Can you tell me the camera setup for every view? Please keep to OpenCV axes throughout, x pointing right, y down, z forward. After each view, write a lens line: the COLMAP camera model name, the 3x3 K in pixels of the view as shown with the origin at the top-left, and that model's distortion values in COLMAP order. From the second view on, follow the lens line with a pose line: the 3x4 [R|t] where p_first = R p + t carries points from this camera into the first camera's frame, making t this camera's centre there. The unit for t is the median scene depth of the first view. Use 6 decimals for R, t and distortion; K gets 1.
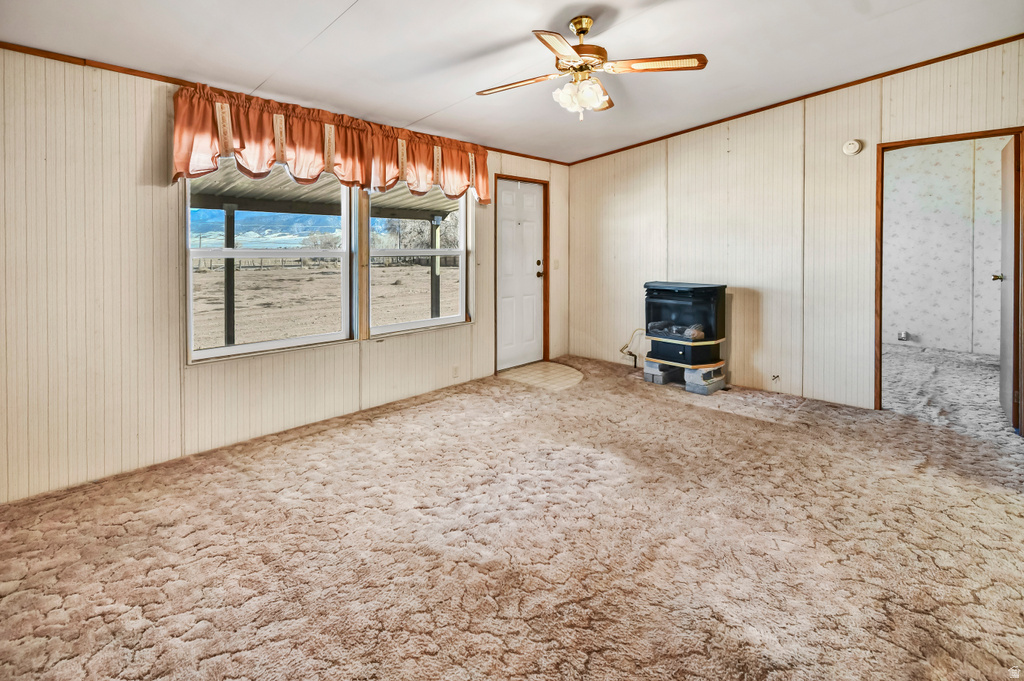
lens RADIAL K [[503.1, 0, 511.3], [0, 503.1, 279.0], [0, 0, 1]] dist [0.000195, 0.000263]
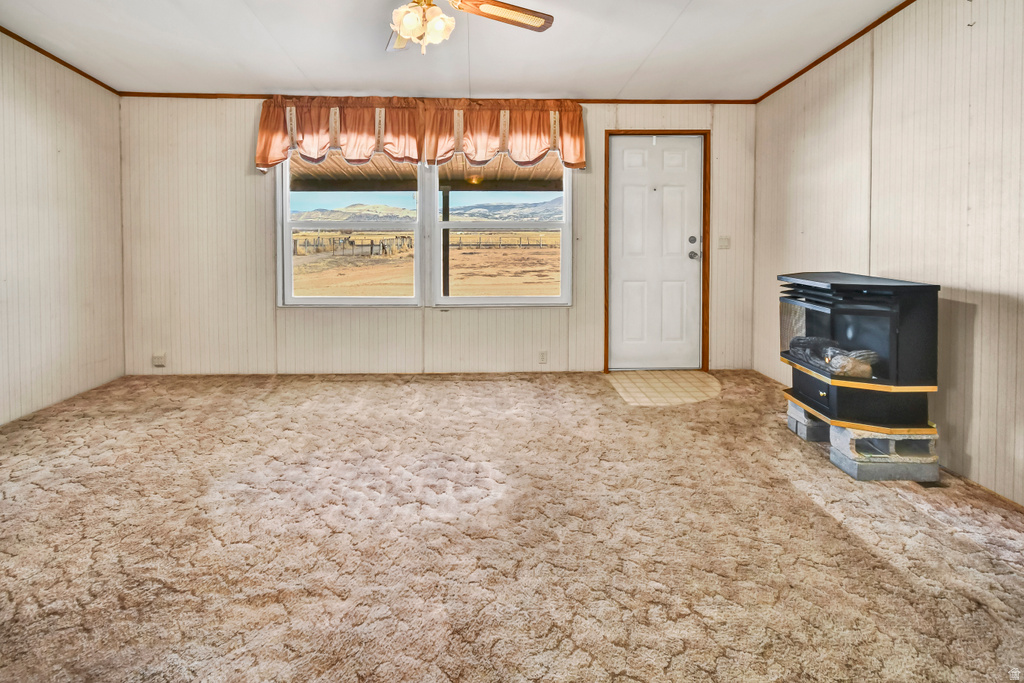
lens RADIAL K [[507.4, 0, 493.5], [0, 507.4, 262.5], [0, 0, 1]] dist [0.020598, -0.011366]
pose [[0.698611, 0.047636, -0.713914, 0.551399], [-0.043628, 0.998761, 0.023949, -0.004173], [0.714170, 0.014415, 0.699824, 0.347286]]
